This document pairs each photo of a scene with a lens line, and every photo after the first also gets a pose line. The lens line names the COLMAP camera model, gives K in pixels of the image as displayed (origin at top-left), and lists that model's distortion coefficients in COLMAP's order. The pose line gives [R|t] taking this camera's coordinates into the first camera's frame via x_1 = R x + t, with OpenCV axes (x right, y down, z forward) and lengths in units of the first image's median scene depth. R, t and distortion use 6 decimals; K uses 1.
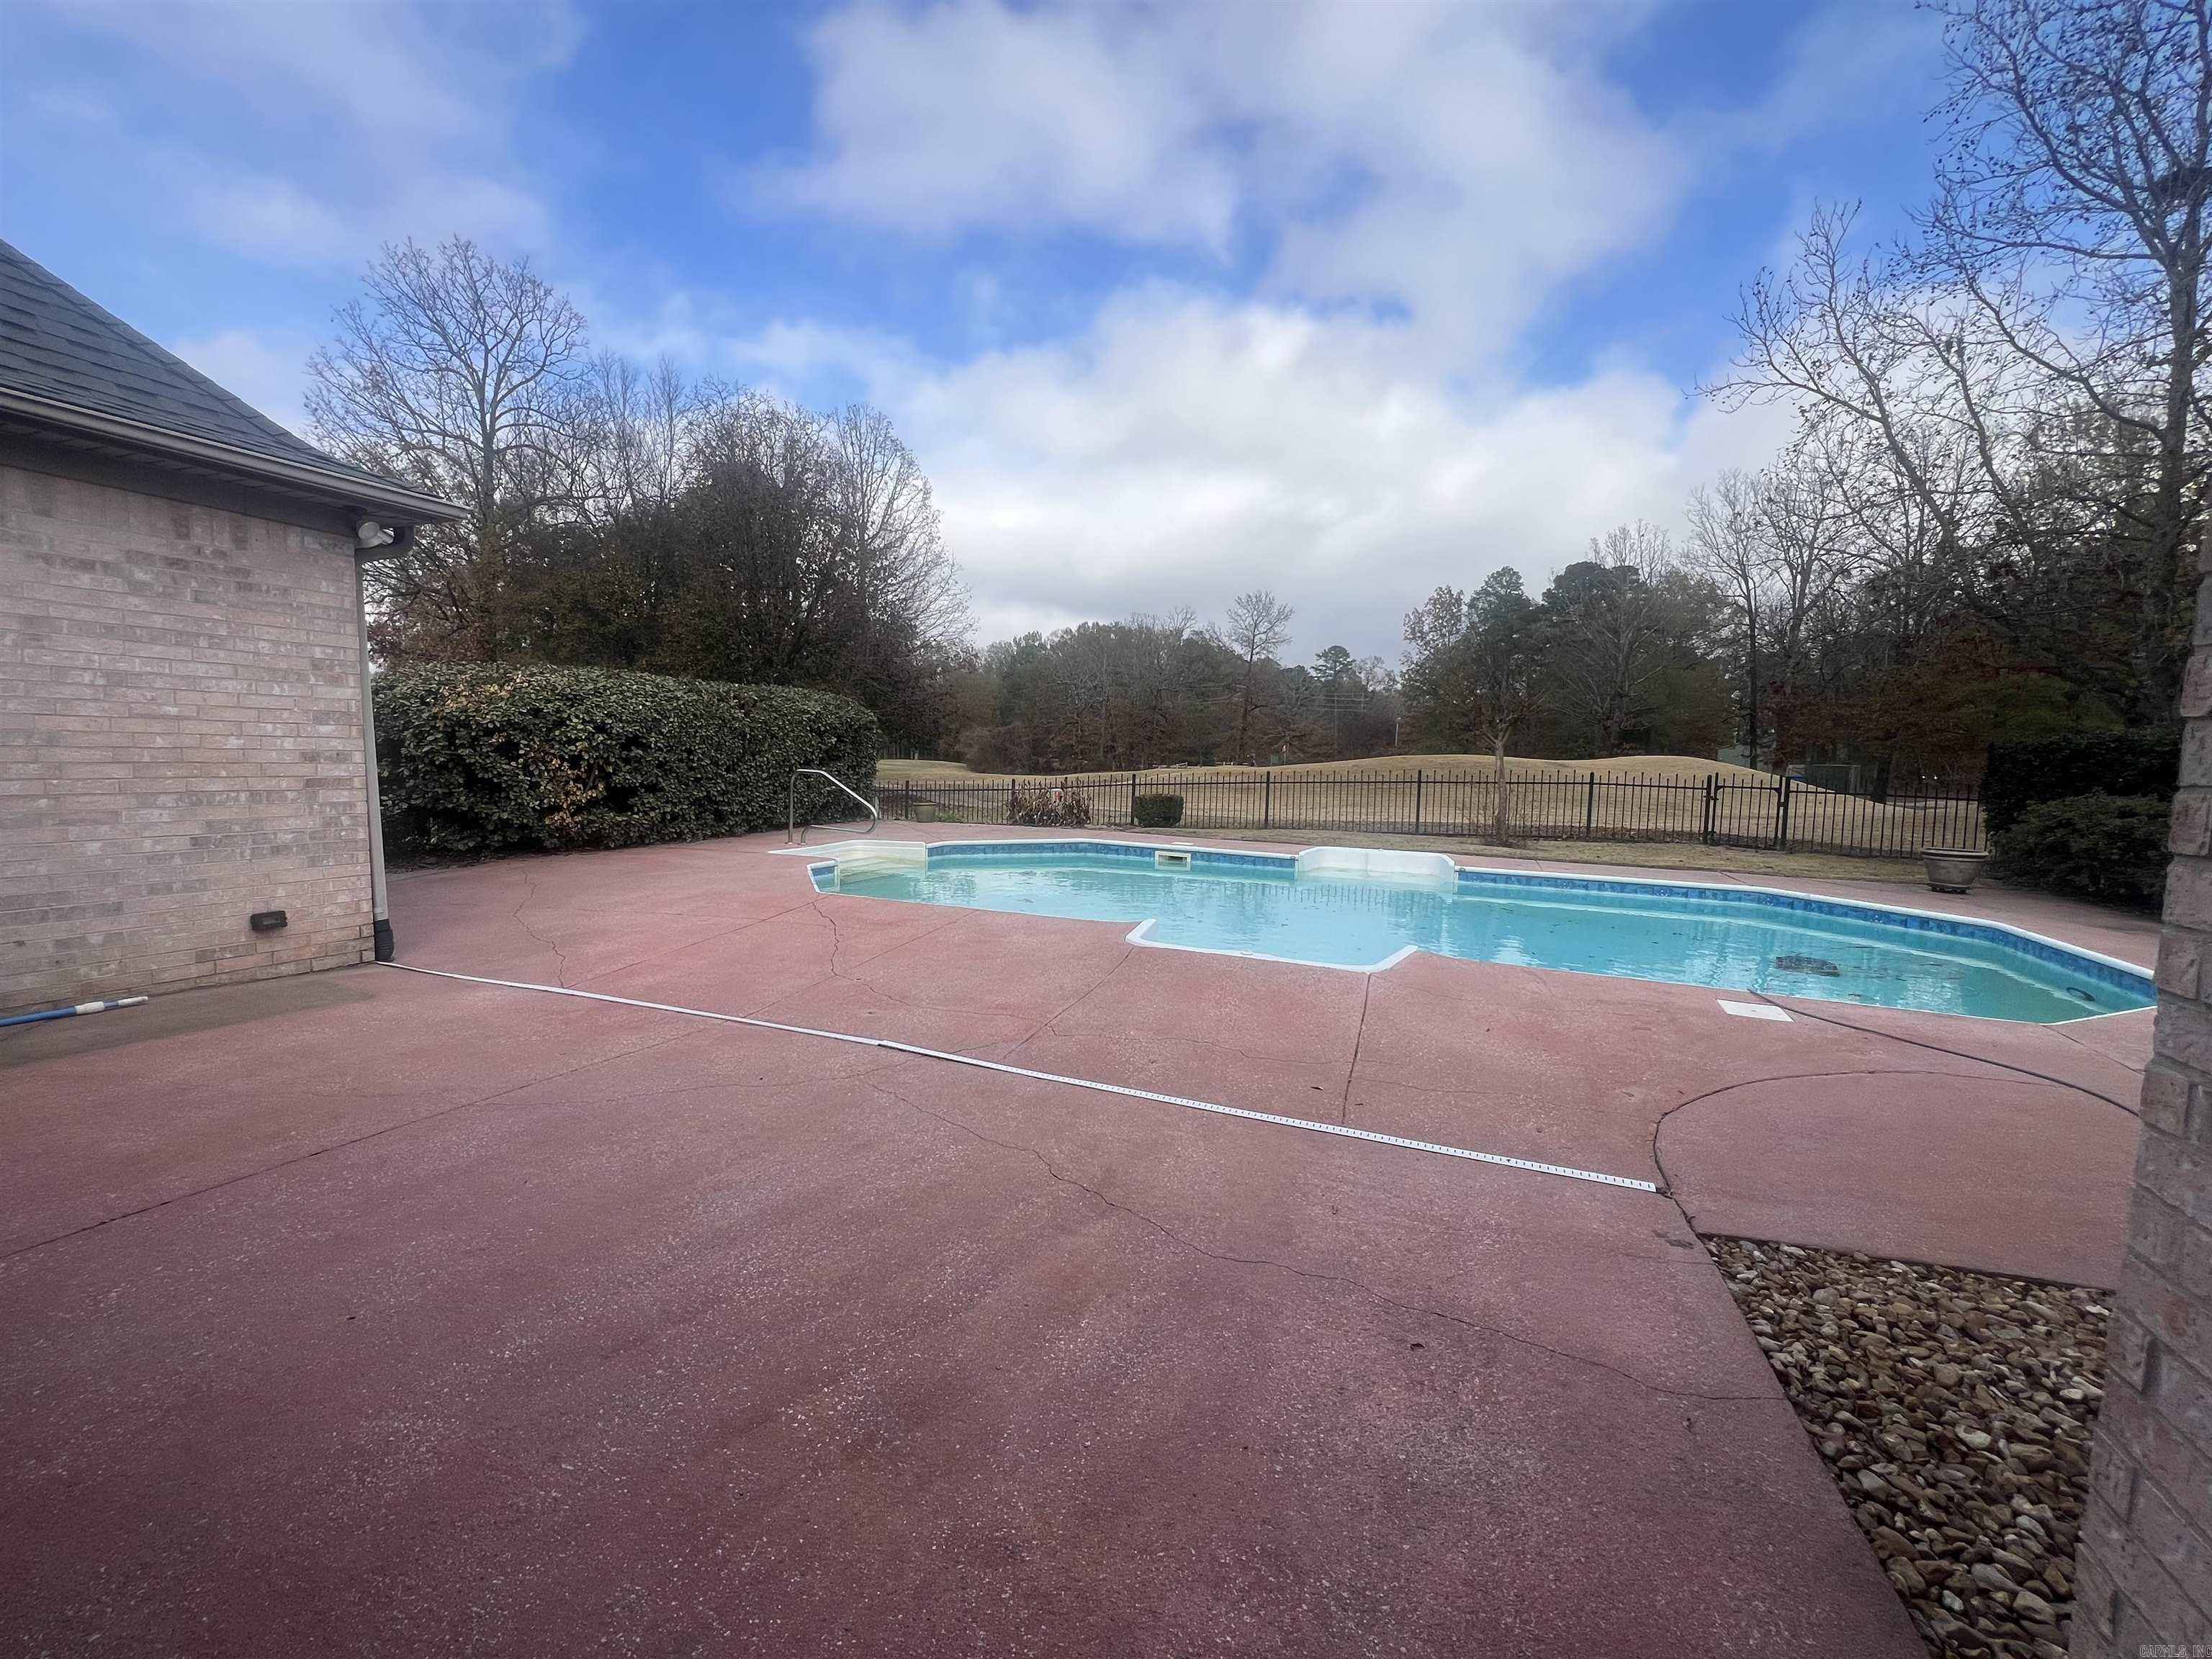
lens RADIAL K [[884.2, 0, 1104.1], [0, 884.2, 831.0], [0, 0, 1]] dist [-0.002410, 0.000923]
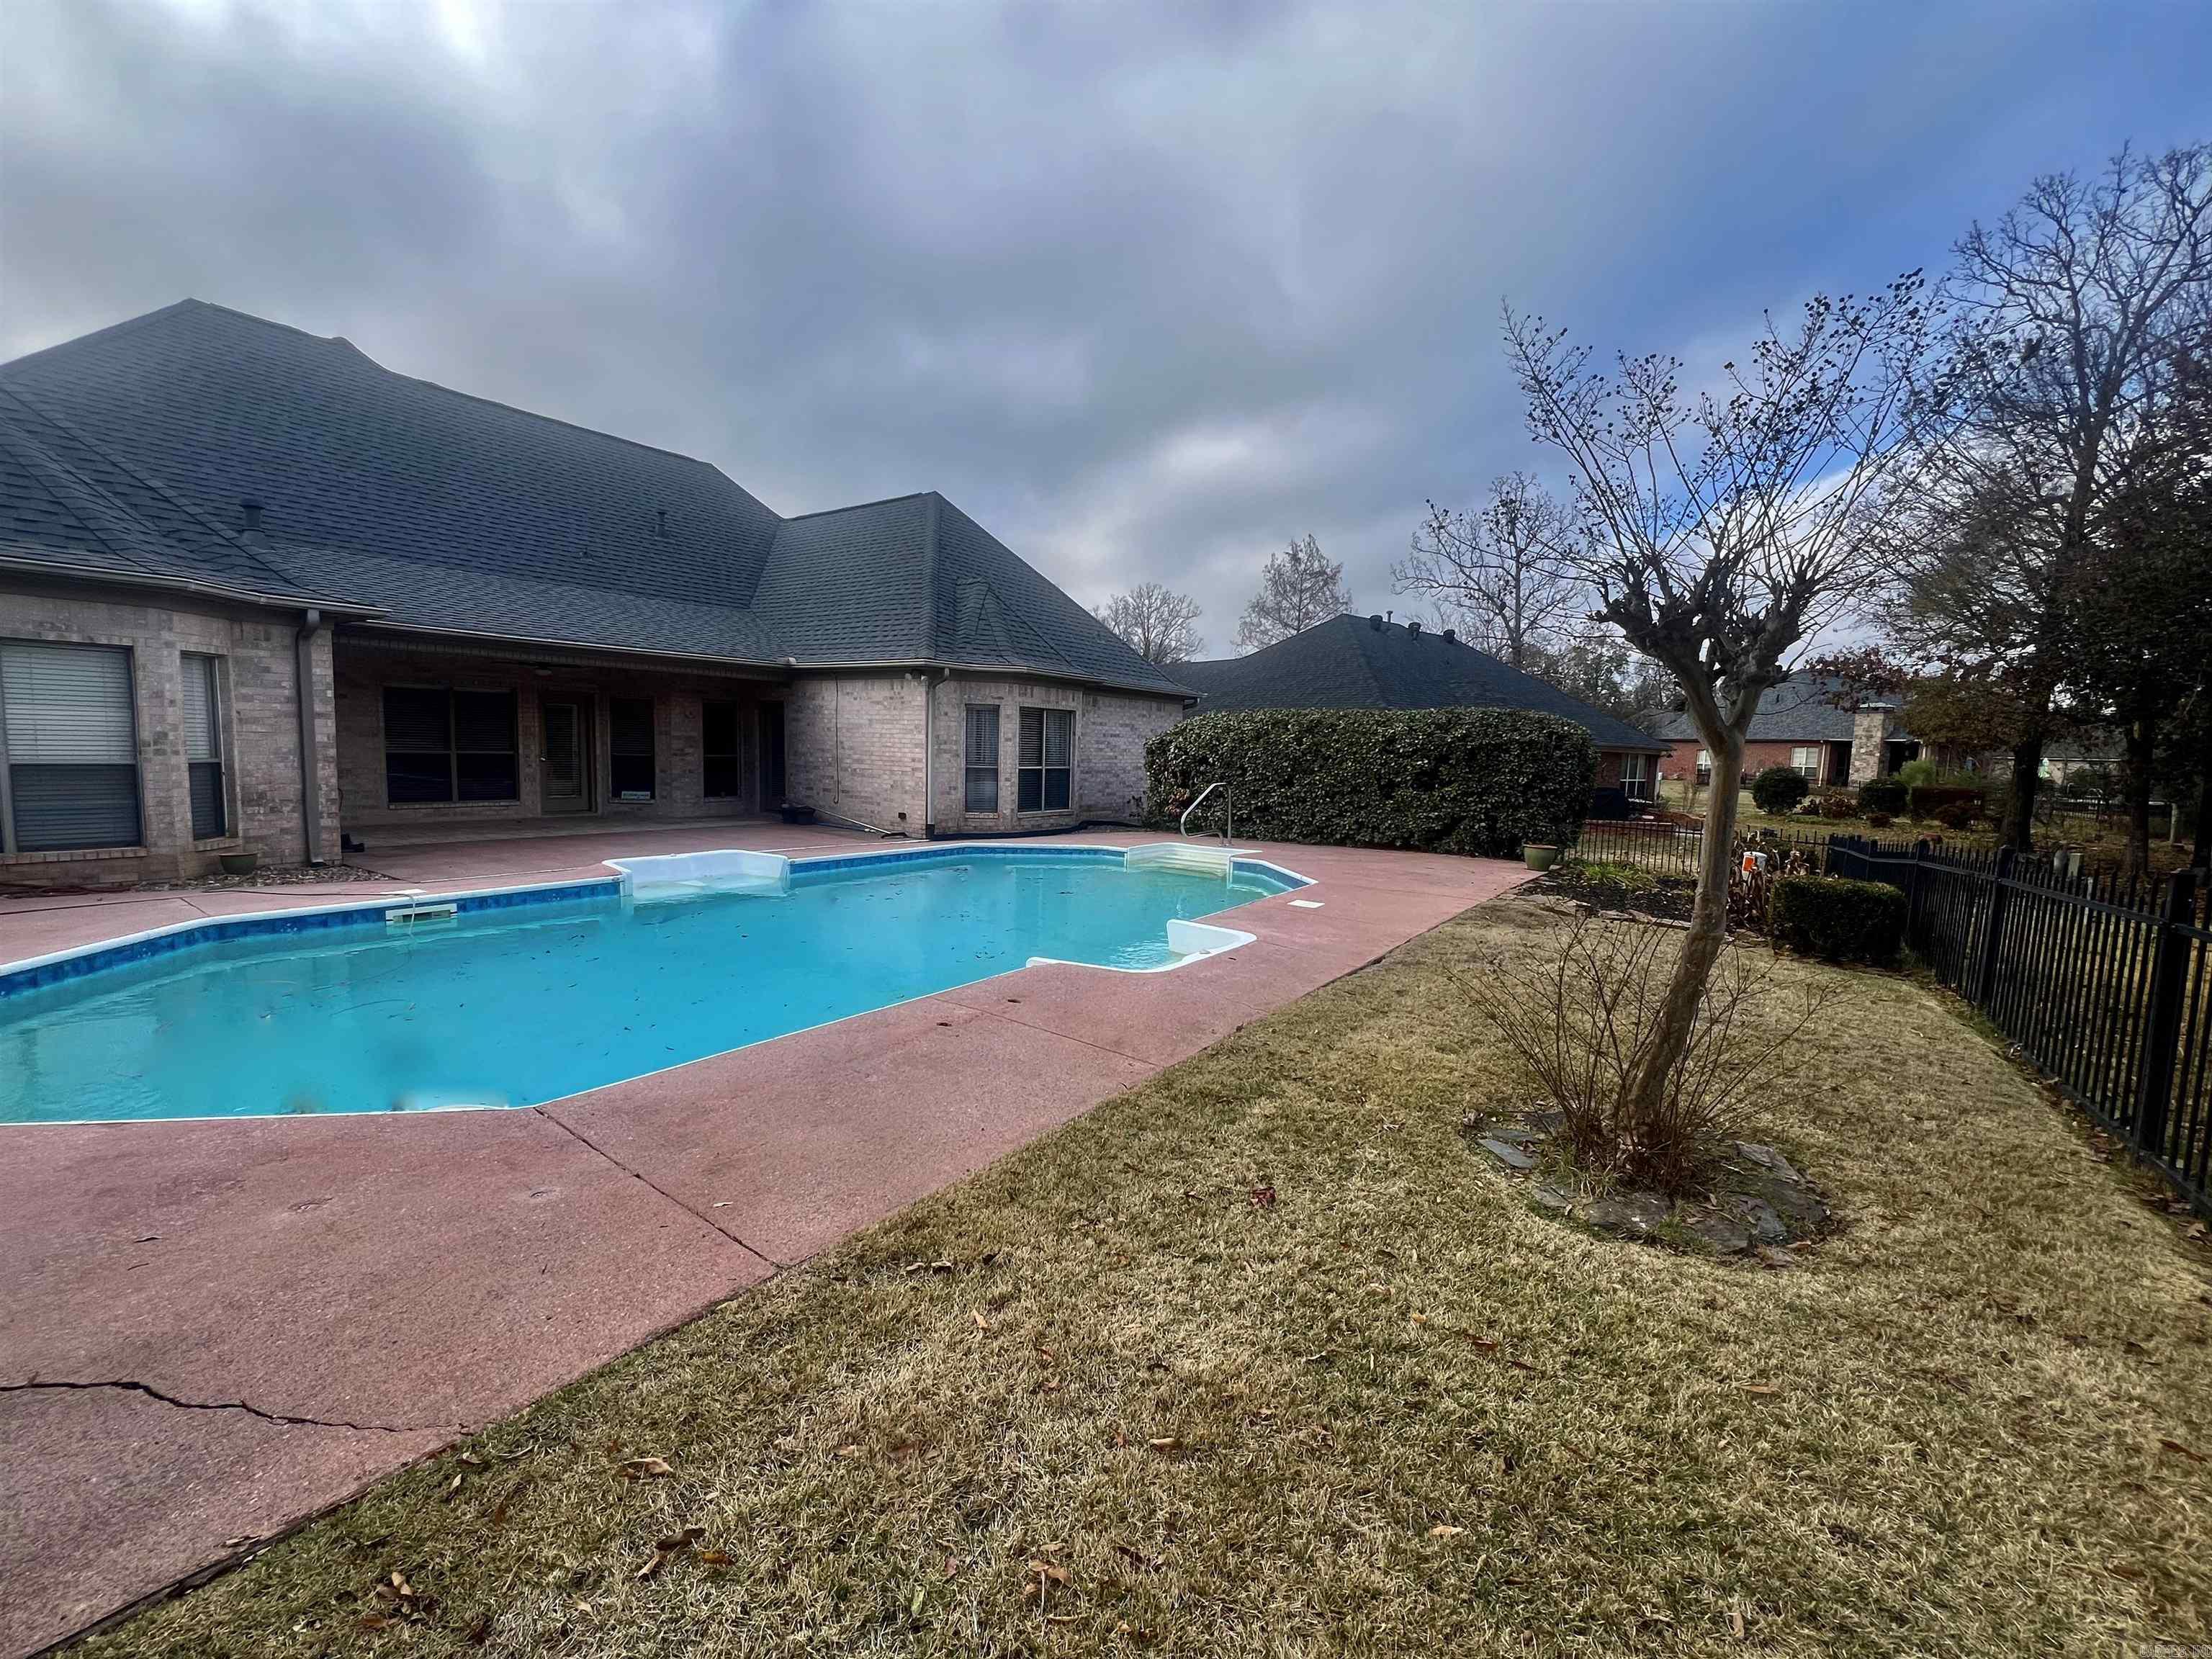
lens RADIAL K [[891.3, 0, 1107.1], [0, 891.3, 832.7], [0, 0, 1]] dist [-0.000113, -0.000001]
pose [[-0.214052, 0.063748, -0.974740, 0.847175], [-0.120505, 0.988523, 0.091112, -0.091247], [0.969361, 0.136964, -0.203914, 1.072989]]
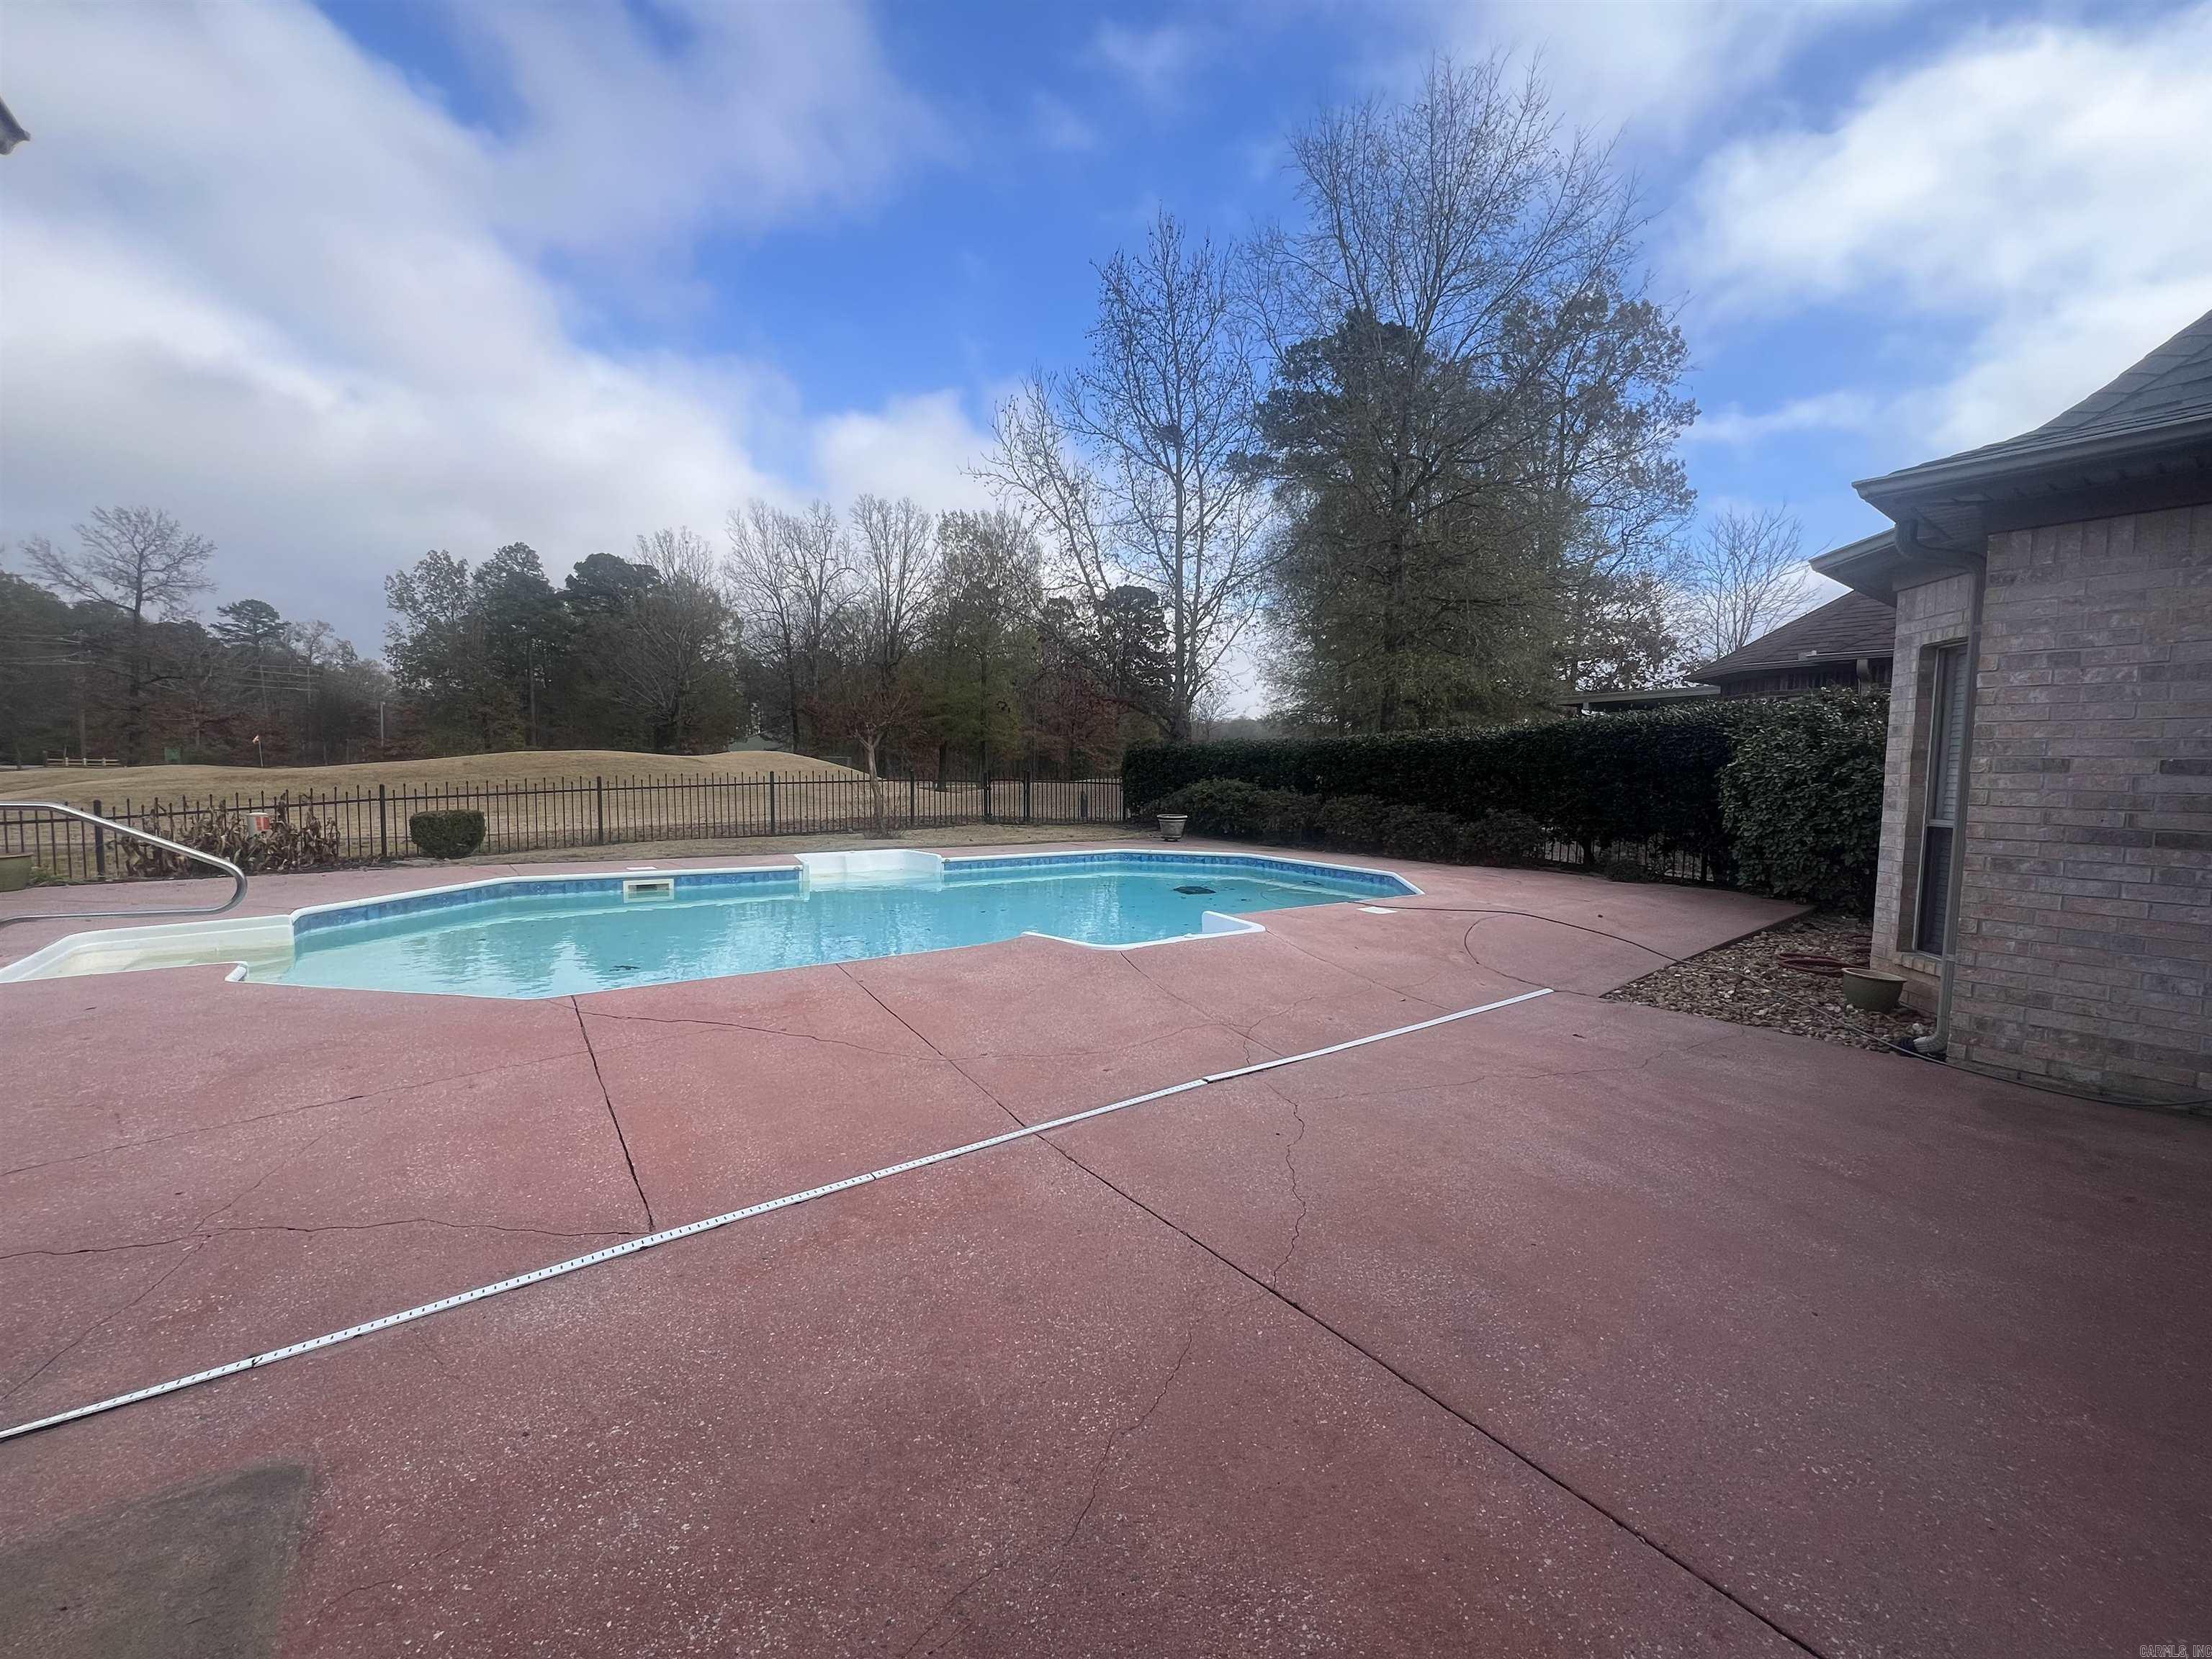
lens RADIAL K [[884.2, 0, 1102.4], [0, 884.2, 824.8], [0, 0, 1]] dist [-0.002410, 0.000923]
pose [[0.511160, -0.073343, 0.856350, -0.429093], [0.071457, 0.996529, 0.042695, -0.033671], [-0.856510, 0.039369, 0.514627, 0.226864]]
